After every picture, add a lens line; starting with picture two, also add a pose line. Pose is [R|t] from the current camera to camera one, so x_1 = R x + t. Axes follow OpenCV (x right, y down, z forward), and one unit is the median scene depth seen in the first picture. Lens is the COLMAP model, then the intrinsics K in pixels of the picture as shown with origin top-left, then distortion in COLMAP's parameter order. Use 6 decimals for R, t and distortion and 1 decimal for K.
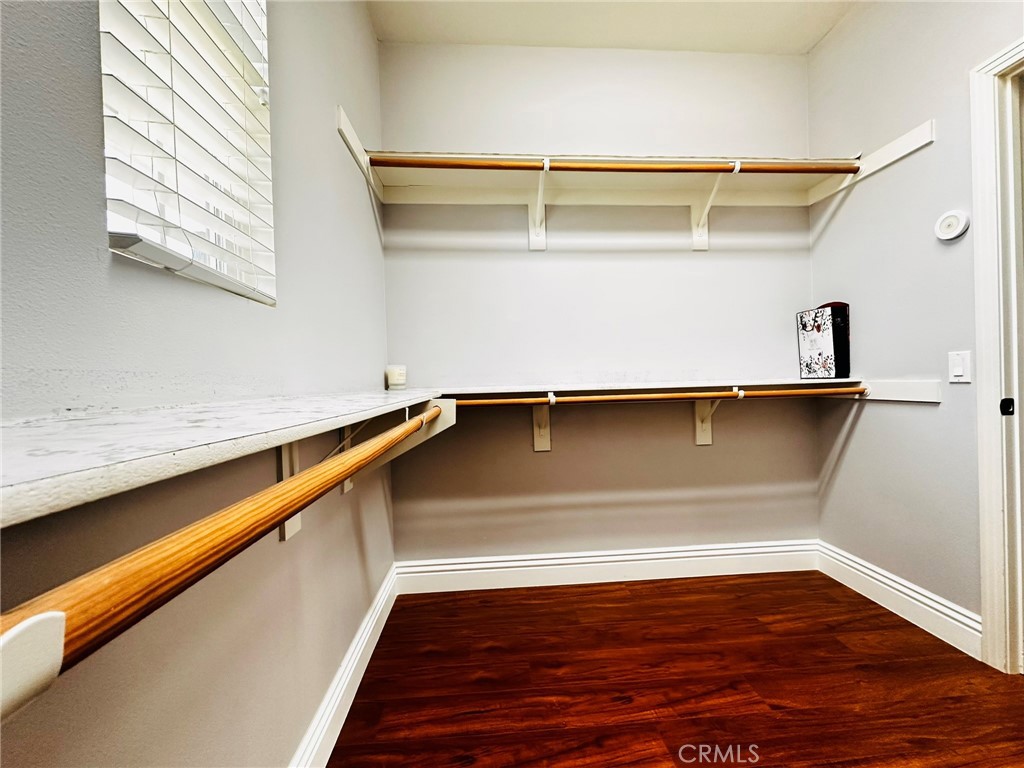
lens RADIAL K [[408.7, 0, 515.1], [0, 408.7, 383.4], [0, 0, 1]] dist [-0.003001, -0.001029]
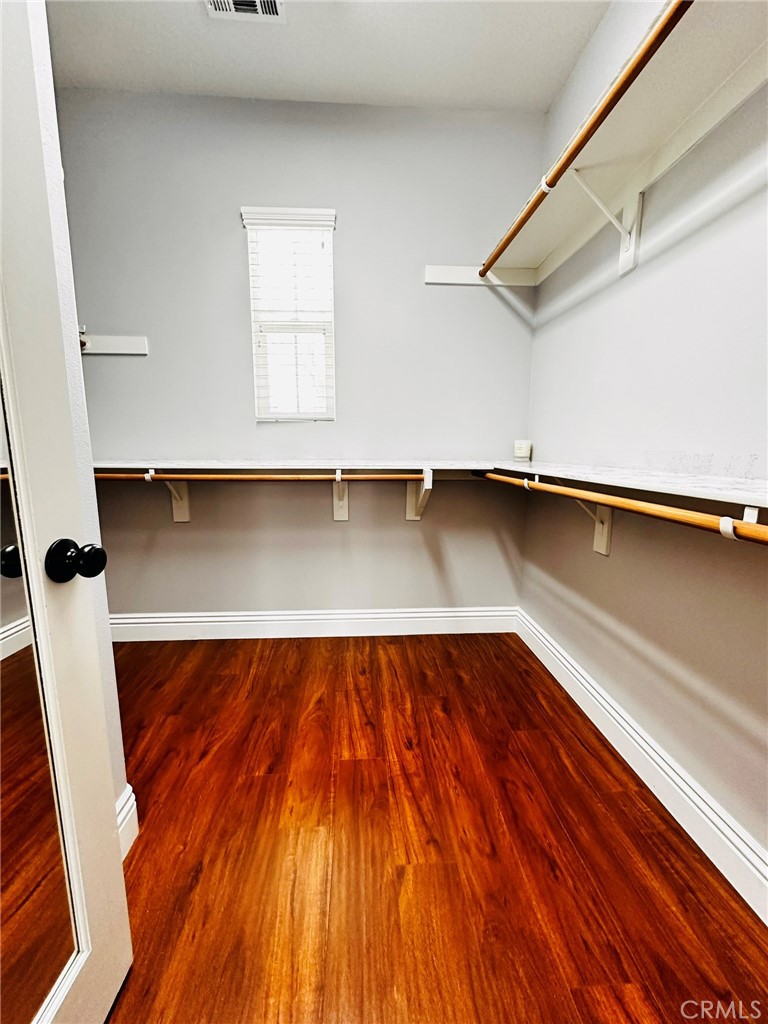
lens RADIAL K [[408.7, 0, 383.1], [0, 408.7, 514.3], [0, 0, 1]] dist [-0.003001, -0.001029]
pose [[-0.017217, 0.186538, -0.982297, 1.128702], [-0.000335, 0.982441, 0.186571, -0.072845], [0.999852, 0.003542, -0.016853, 0.828411]]
